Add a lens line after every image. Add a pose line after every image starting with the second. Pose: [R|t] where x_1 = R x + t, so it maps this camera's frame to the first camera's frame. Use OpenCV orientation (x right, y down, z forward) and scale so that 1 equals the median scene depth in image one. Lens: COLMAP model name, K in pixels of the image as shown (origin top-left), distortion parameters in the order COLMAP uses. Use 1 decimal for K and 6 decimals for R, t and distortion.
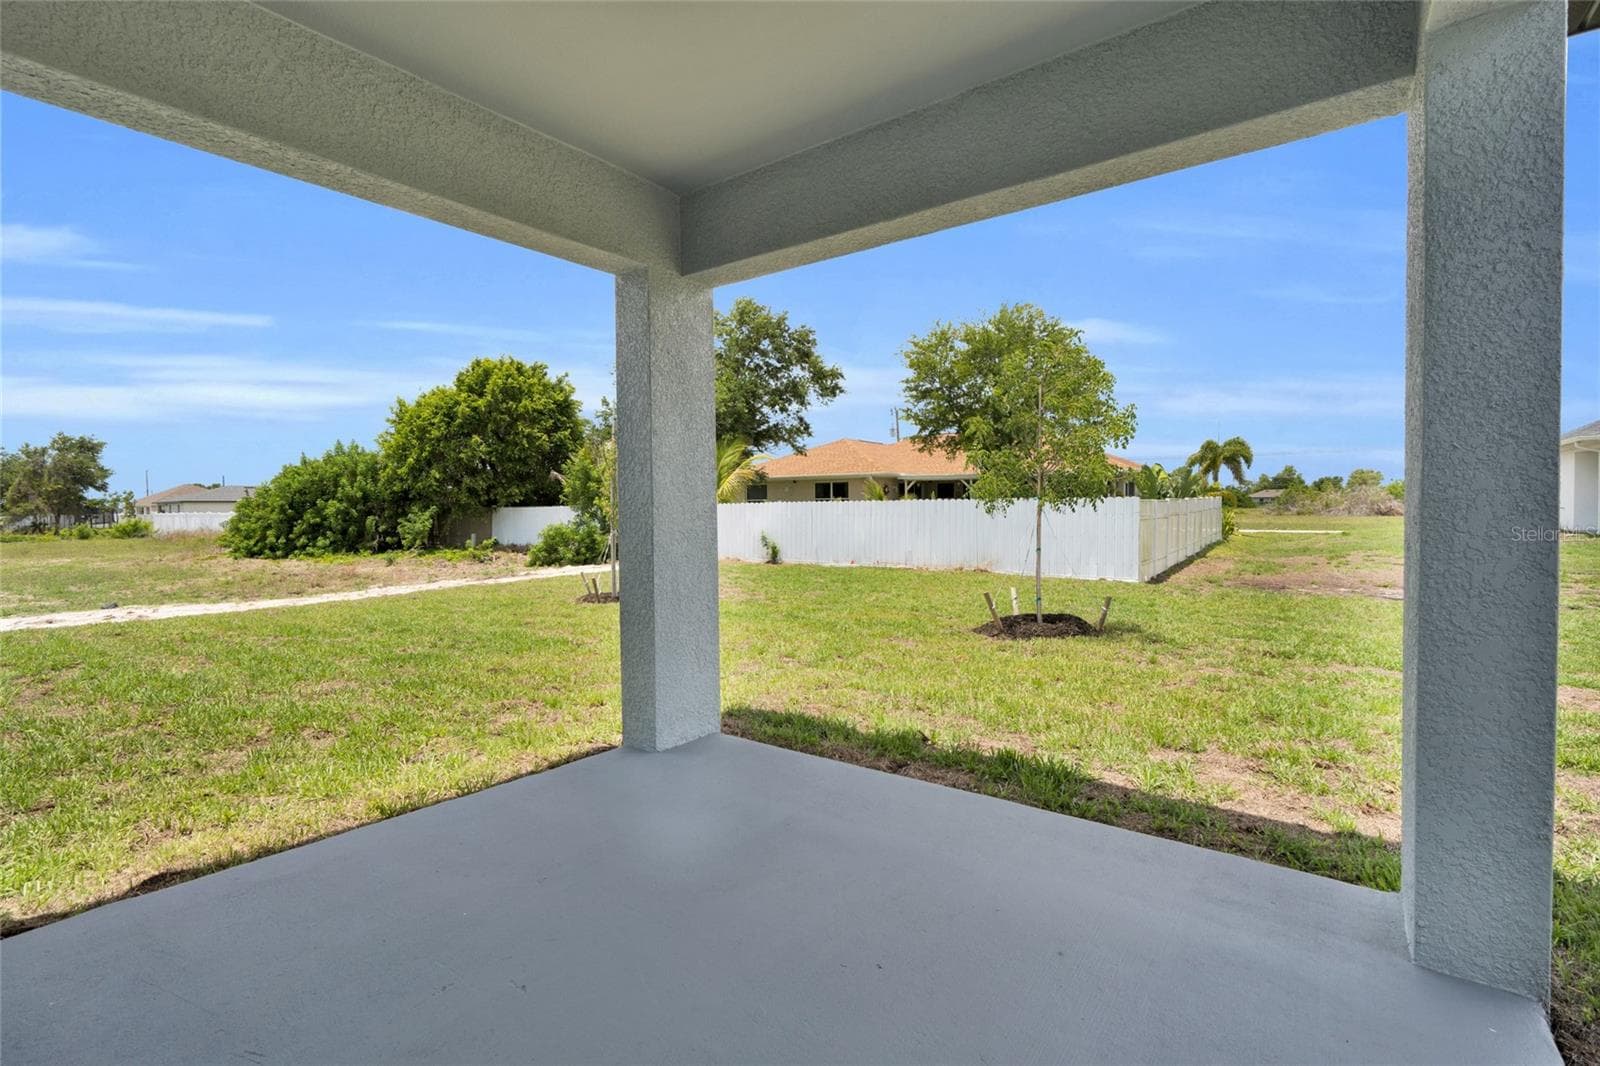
lens RADIAL K [[731.2, 0, 800.0], [0, 731.2, 533.0], [0, 0, 1]] dist [0.002266, 0.000540]
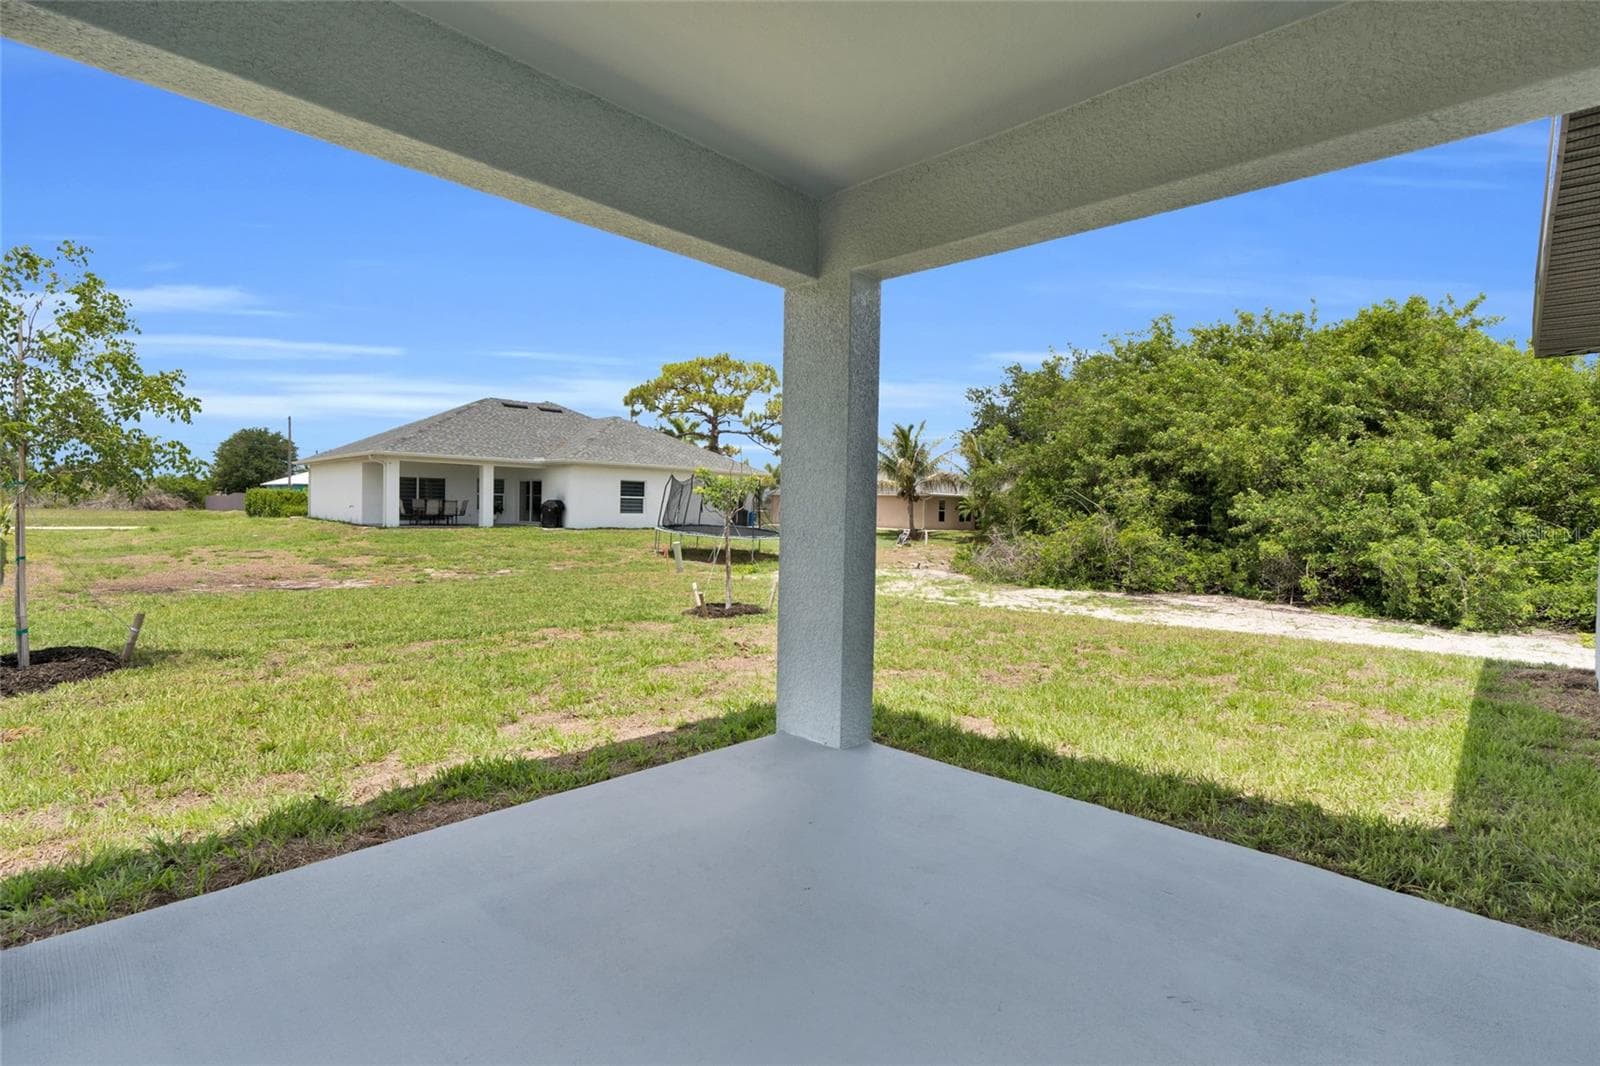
lens RADIAL K [[731.2, 0, 800.0], [0, 731.2, 533.0], [0, 0, 1]] dist [0.002266, 0.000540]
pose [[0.141375, -0.019823, 0.989758, -0.632895], [0.012738, 0.999753, 0.018204, -0.010688], [-0.989874, 0.010034, 0.141593, 0.491068]]
